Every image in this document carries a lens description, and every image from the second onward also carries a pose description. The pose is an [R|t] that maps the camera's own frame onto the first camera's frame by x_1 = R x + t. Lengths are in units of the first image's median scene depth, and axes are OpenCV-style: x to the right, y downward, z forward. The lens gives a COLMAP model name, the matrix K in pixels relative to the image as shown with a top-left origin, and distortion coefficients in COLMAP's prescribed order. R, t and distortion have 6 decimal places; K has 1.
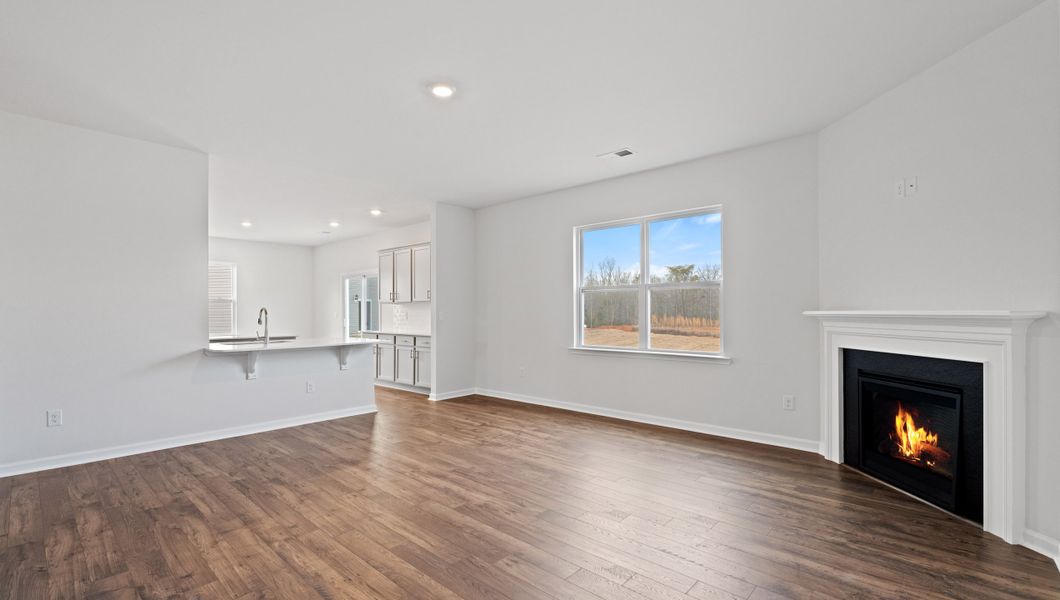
lens RADIAL K [[462.0, 0, 526.1], [0, 462.0, 307.4], [0, 0, 1]] dist [-0.008022, -0.000069]
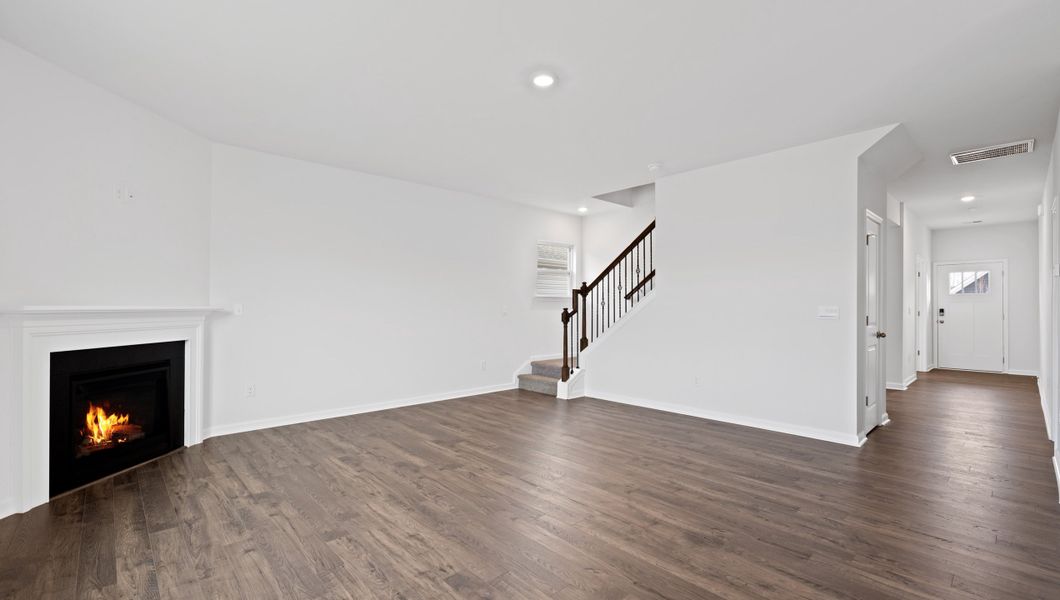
lens RADIAL K [[462.0, 0, 528.9], [0, 462.0, 303.3], [0, 0, 1]] dist [-0.008022, -0.000069]
pose [[-0.996727, 0.003553, 0.080761, -0.226730], [0.002176, 0.999851, -0.017130, 0.020405], [-0.080810, -0.016898, -0.996586, 1.961725]]
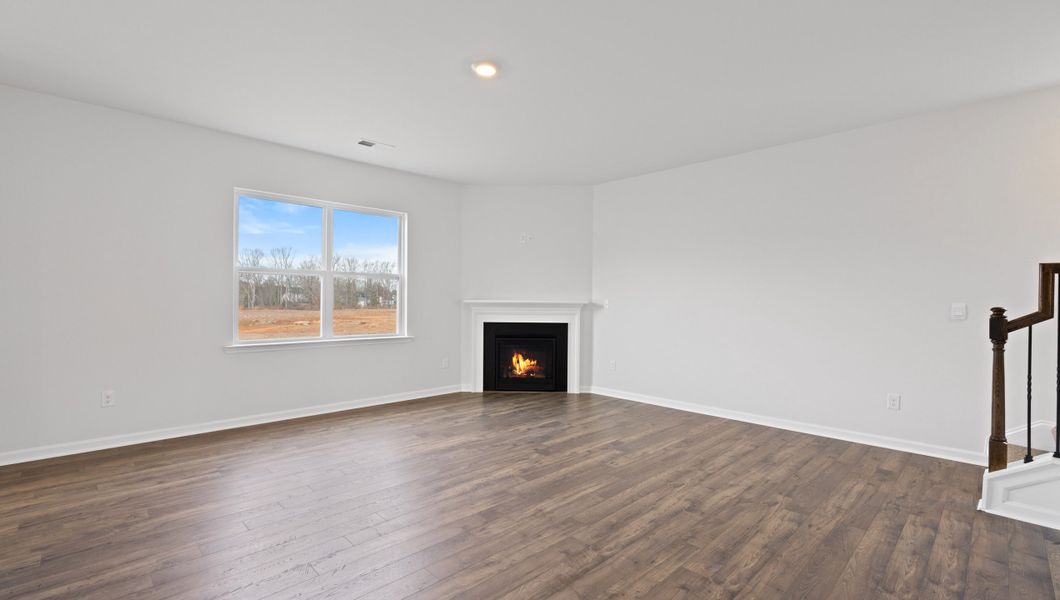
lens RADIAL K [[462.0, 0, 529.4], [0, 462.0, 301.0], [0, 0, 1]] dist [-0.008022, -0.000069]
pose [[0.060774, 0.003510, 0.998145, -1.120607], [-0.017227, 0.999849, -0.002467, 0.012453], [-0.998003, -0.017045, 0.060825, 0.842770]]
